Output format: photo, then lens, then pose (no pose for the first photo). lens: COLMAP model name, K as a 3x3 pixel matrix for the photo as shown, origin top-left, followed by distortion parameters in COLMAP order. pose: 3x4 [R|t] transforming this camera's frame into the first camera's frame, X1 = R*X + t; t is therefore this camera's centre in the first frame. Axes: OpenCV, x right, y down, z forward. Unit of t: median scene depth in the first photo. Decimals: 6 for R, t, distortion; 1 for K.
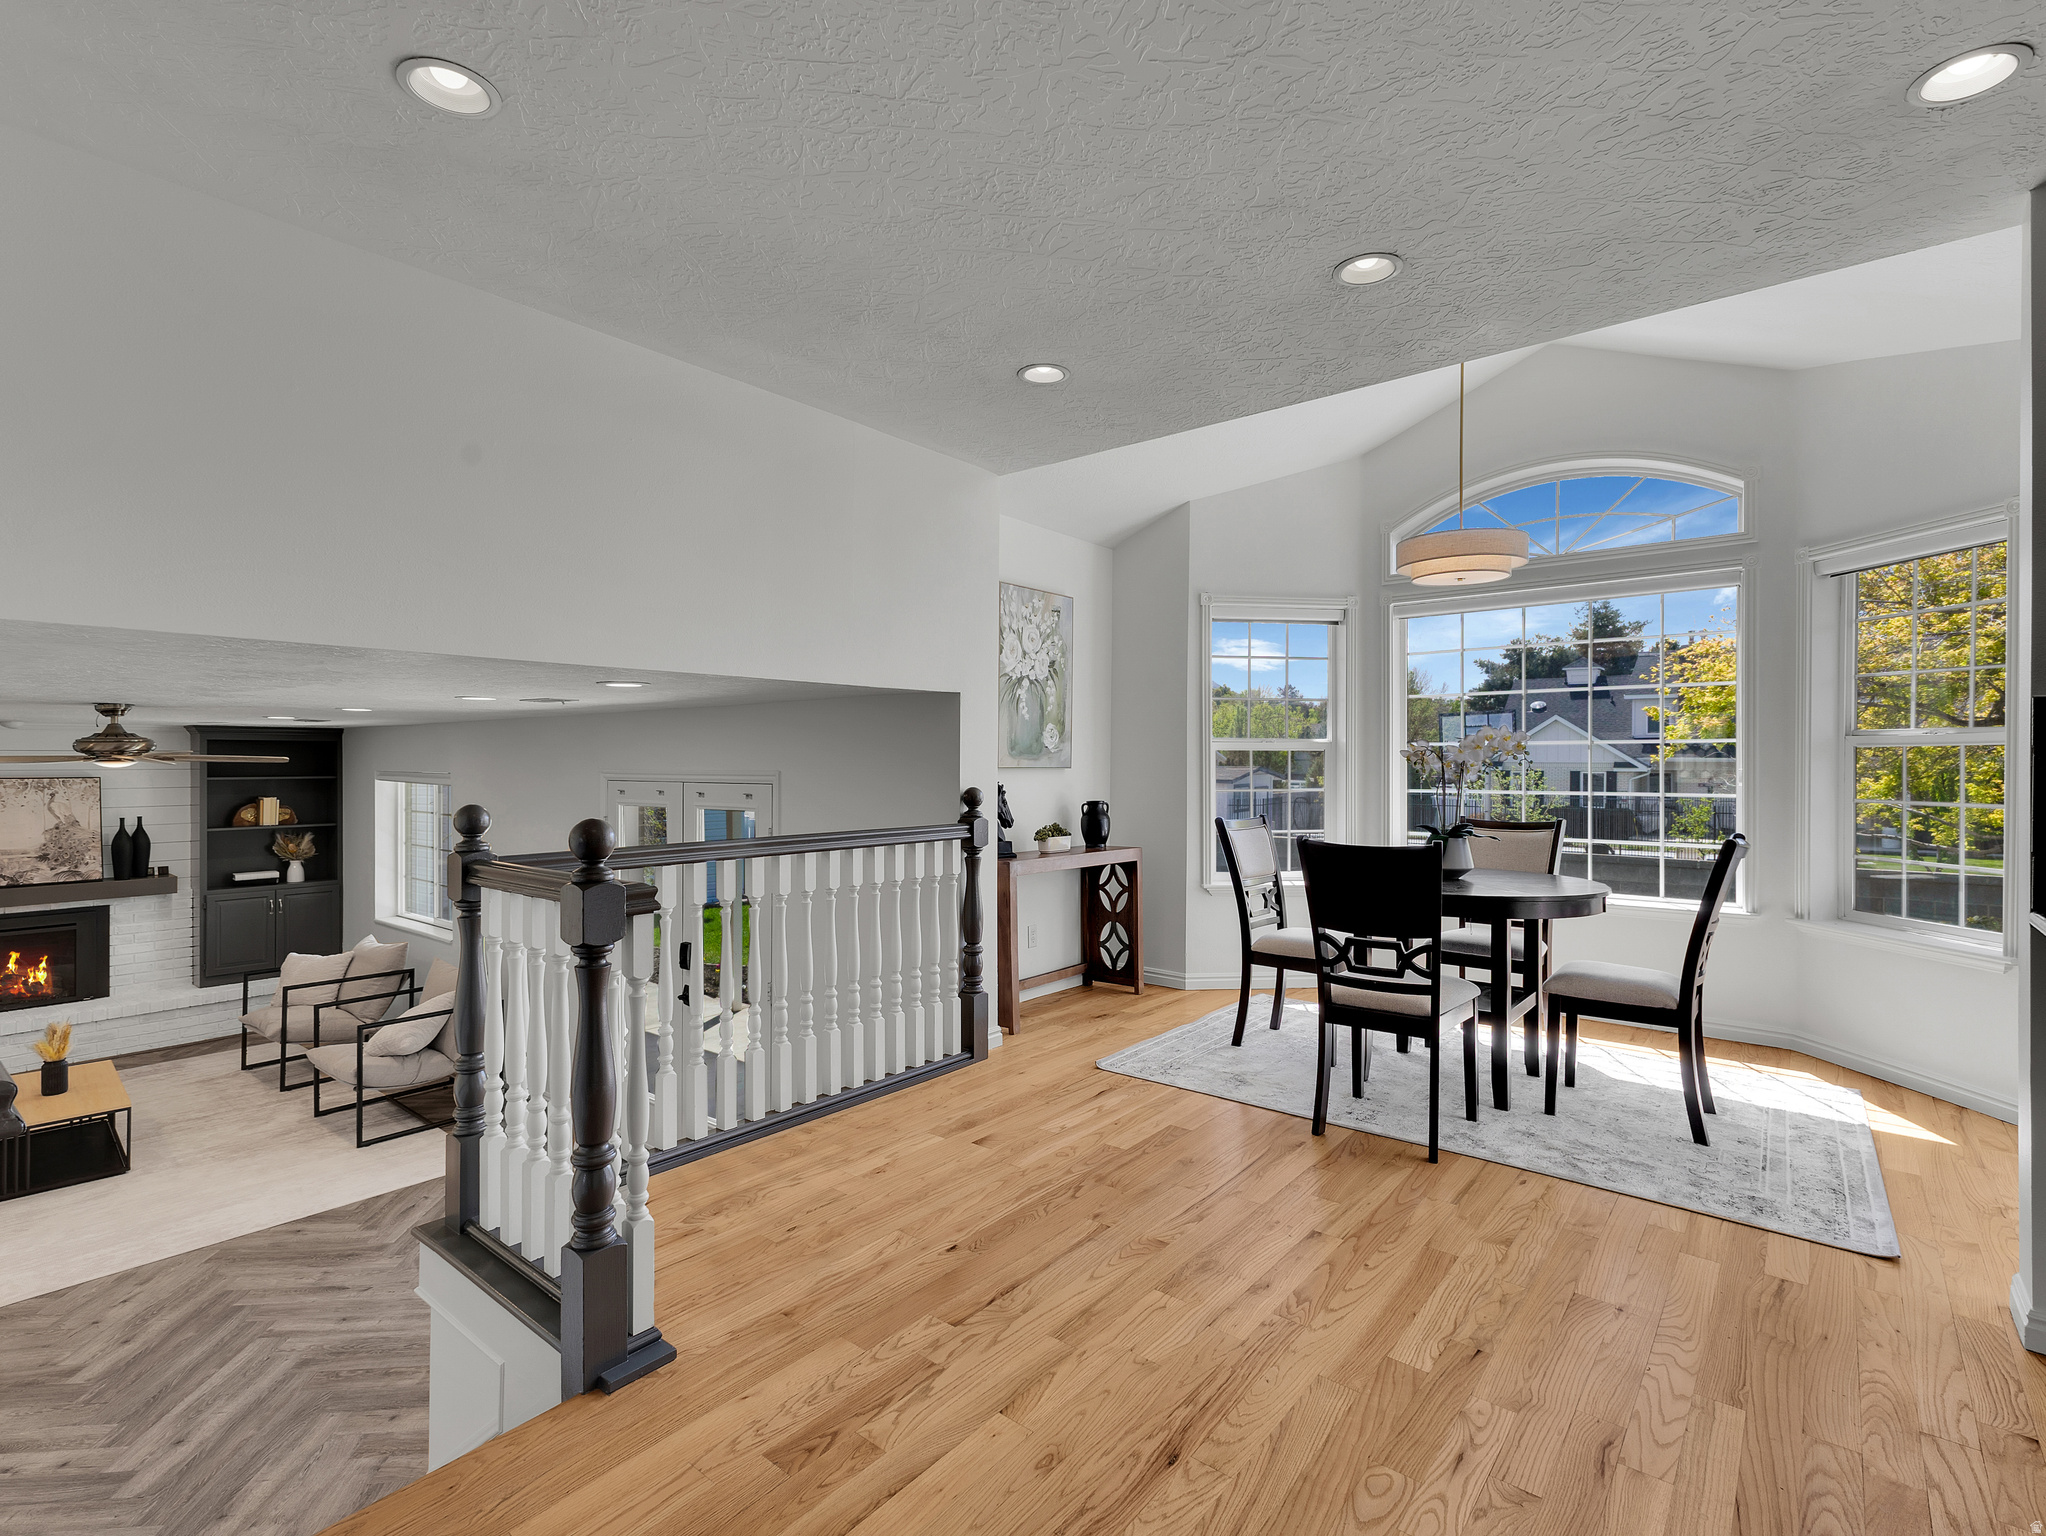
lens RADIAL K [[993.1, 0, 1020.6], [0, 993.1, 758.0], [0, 0, 1]] dist [0.010395, -0.001412]
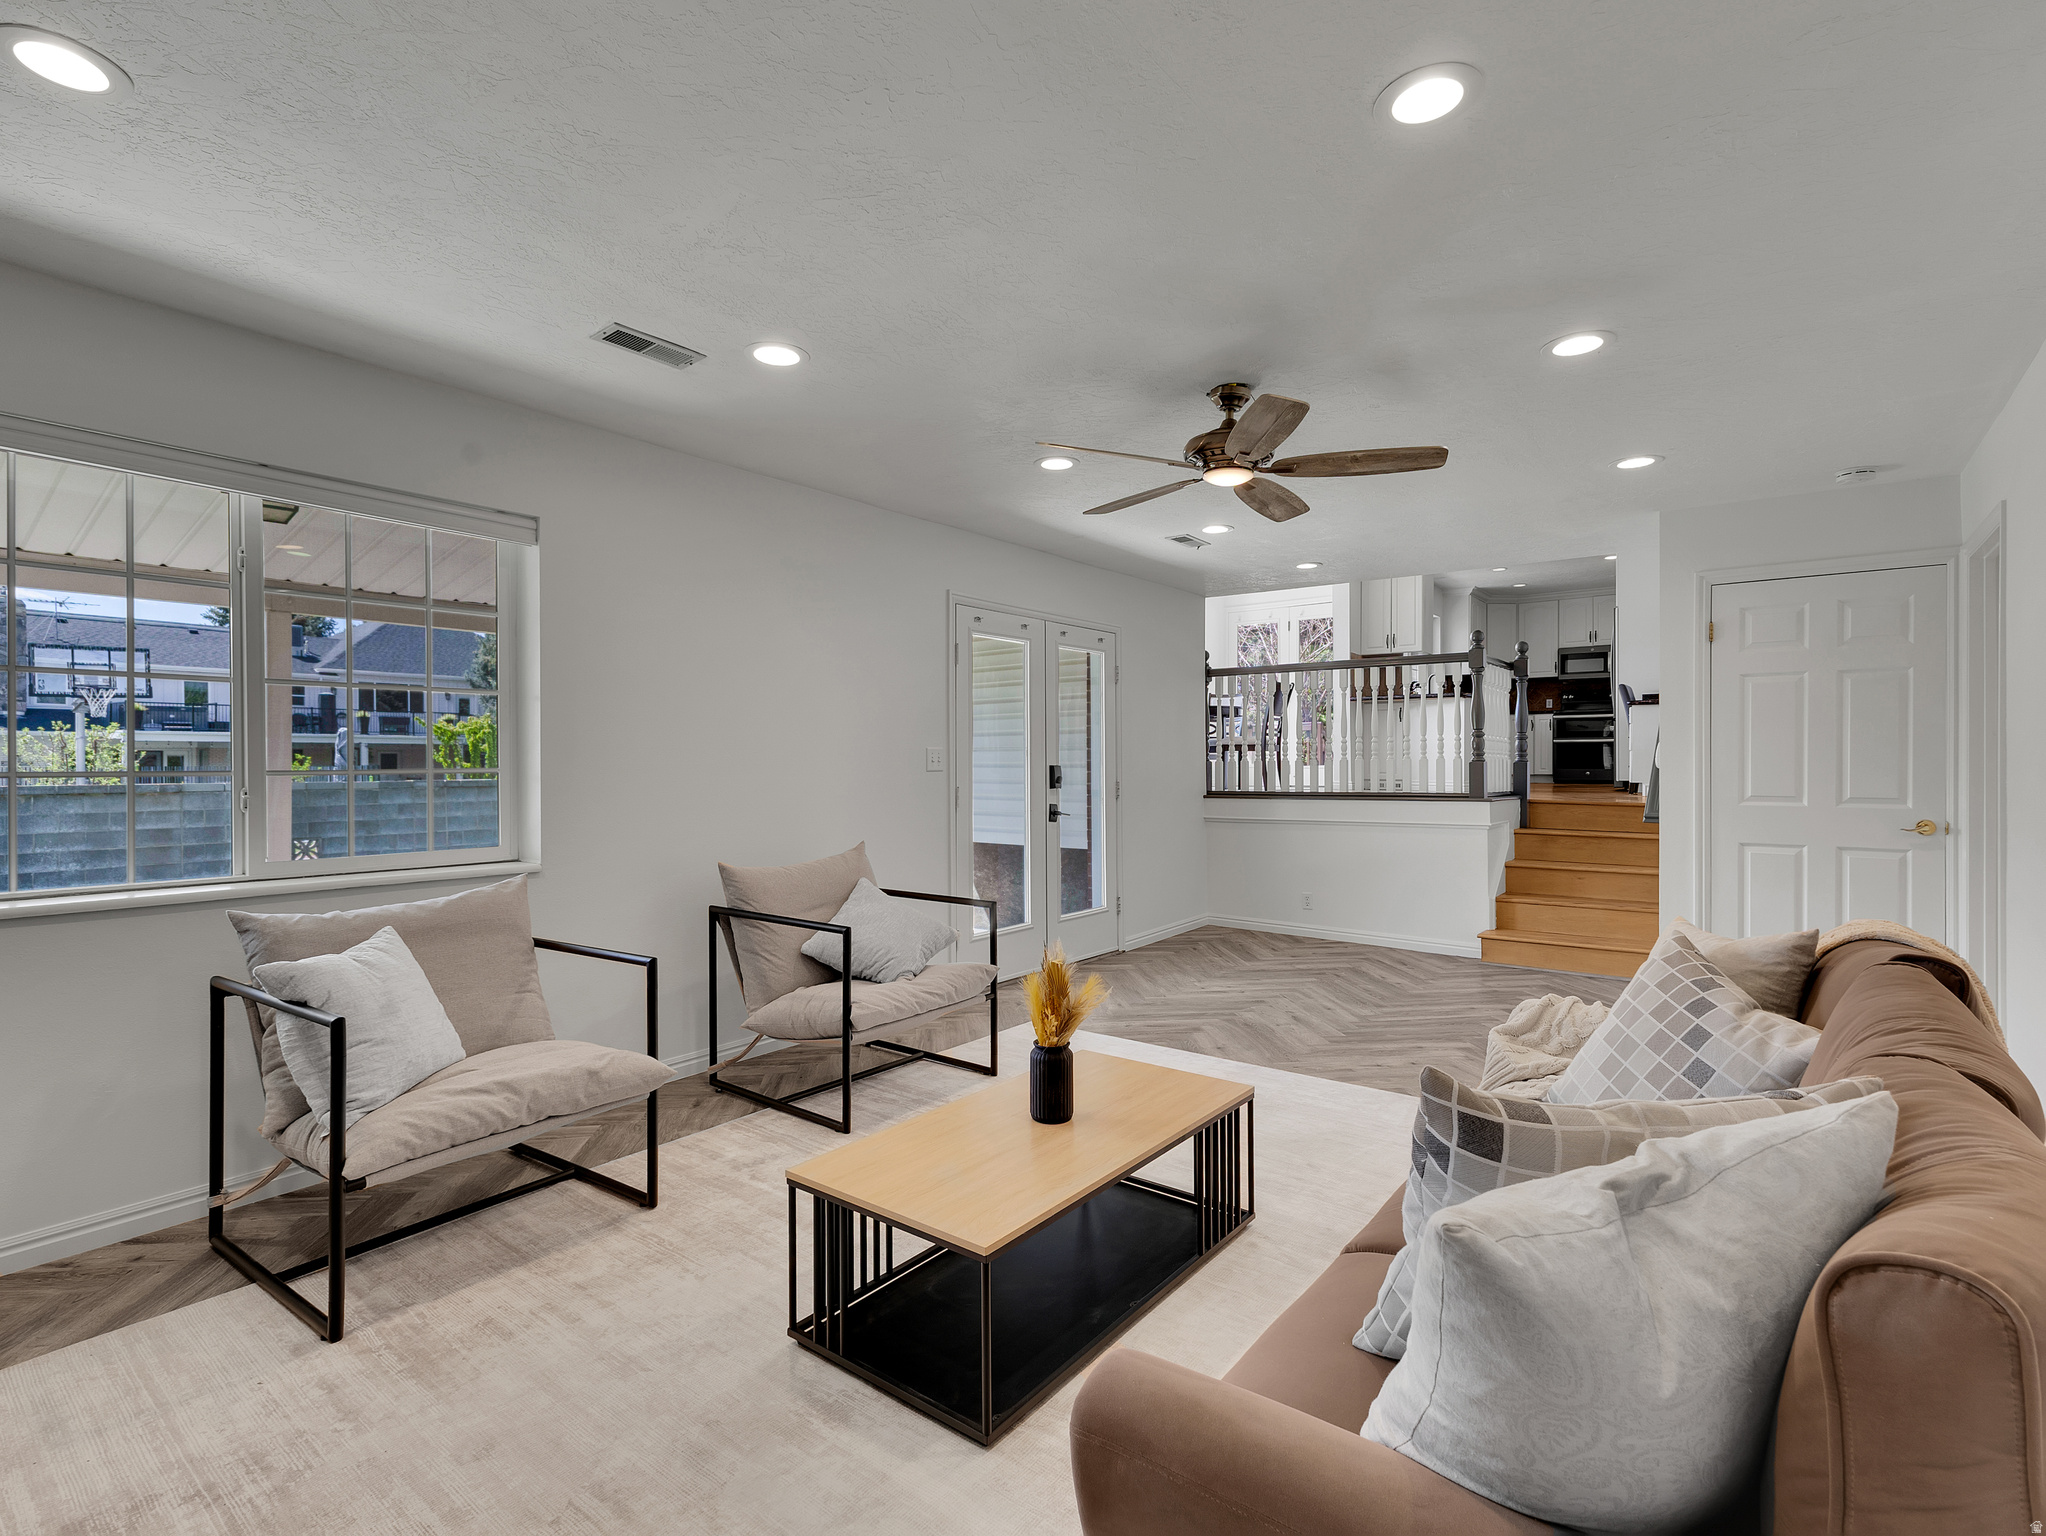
lens RADIAL K [[993.1, 0, 1020.6], [0, 993.1, 758.0], [0, 0, 1]] dist [0.010395, -0.001412]
pose [[-0.024168, 0.002410, 0.999705, -1.208996], [0.001008, 0.999997, -0.002387, 0.150793], [-0.999707, 0.000950, -0.024171, 0.887295]]
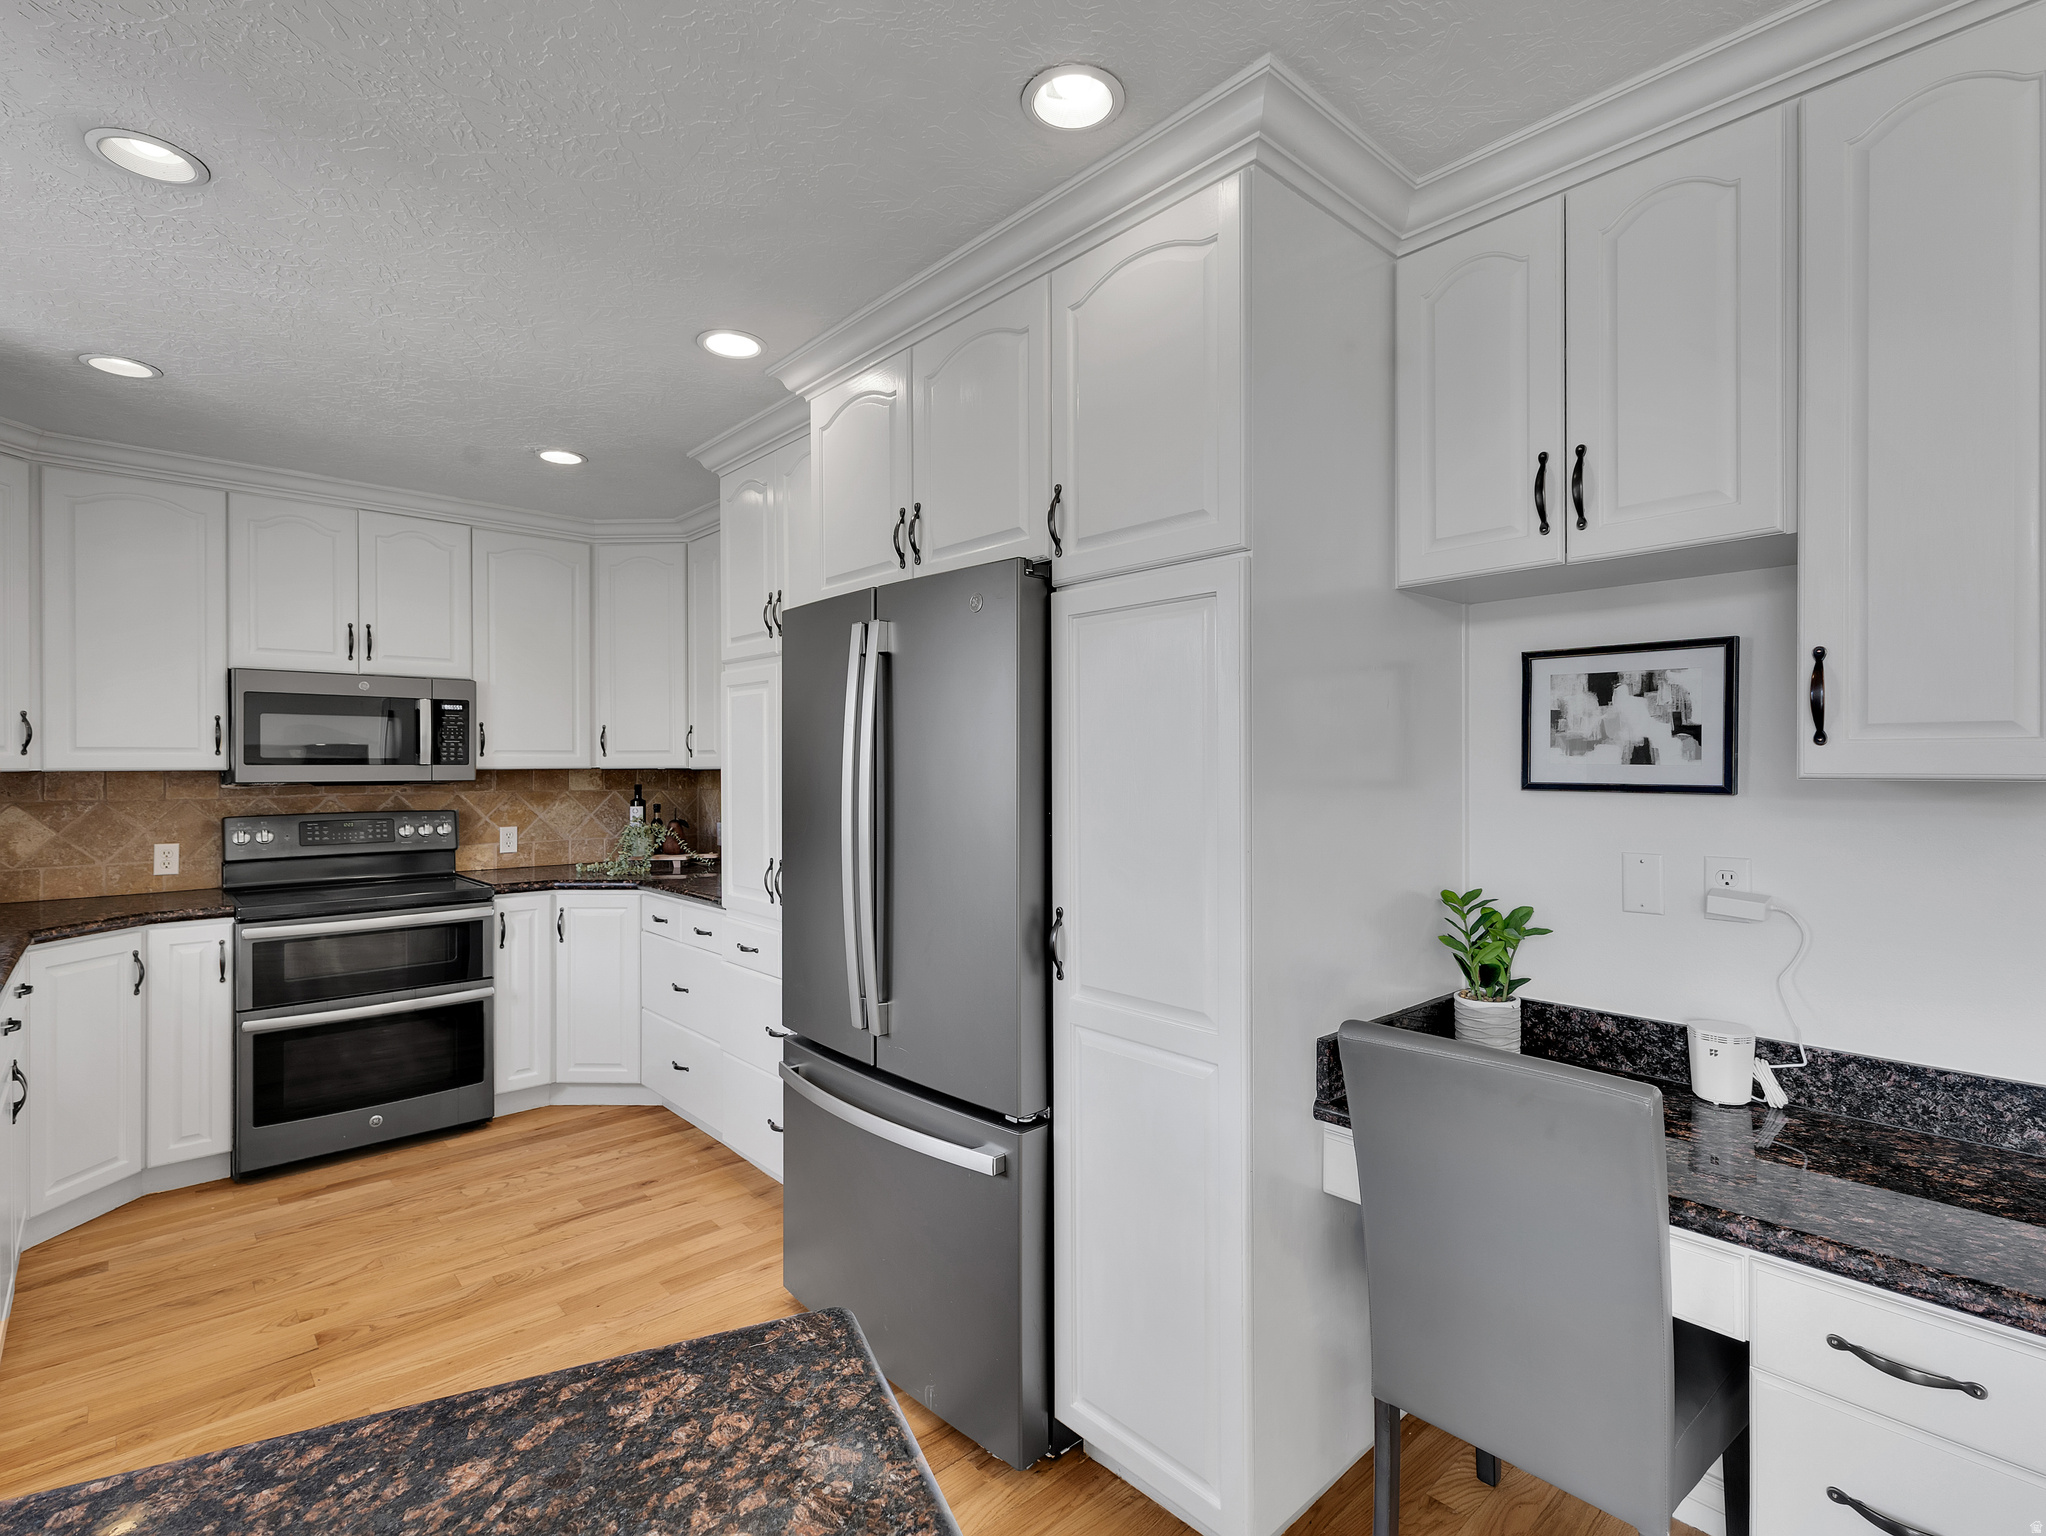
lens RADIAL K [[984.3, 0, 1026.6], [0, 984.3, 762.5], [0, 0, 1]] dist [0.009385, -0.000655]
pose [[-0.988717, 0.000616, 0.149793, 0.259139], [0.000276, 0.999997, -0.002291, -0.020753], [-0.149794, -0.002224, -0.988715, 0.228237]]
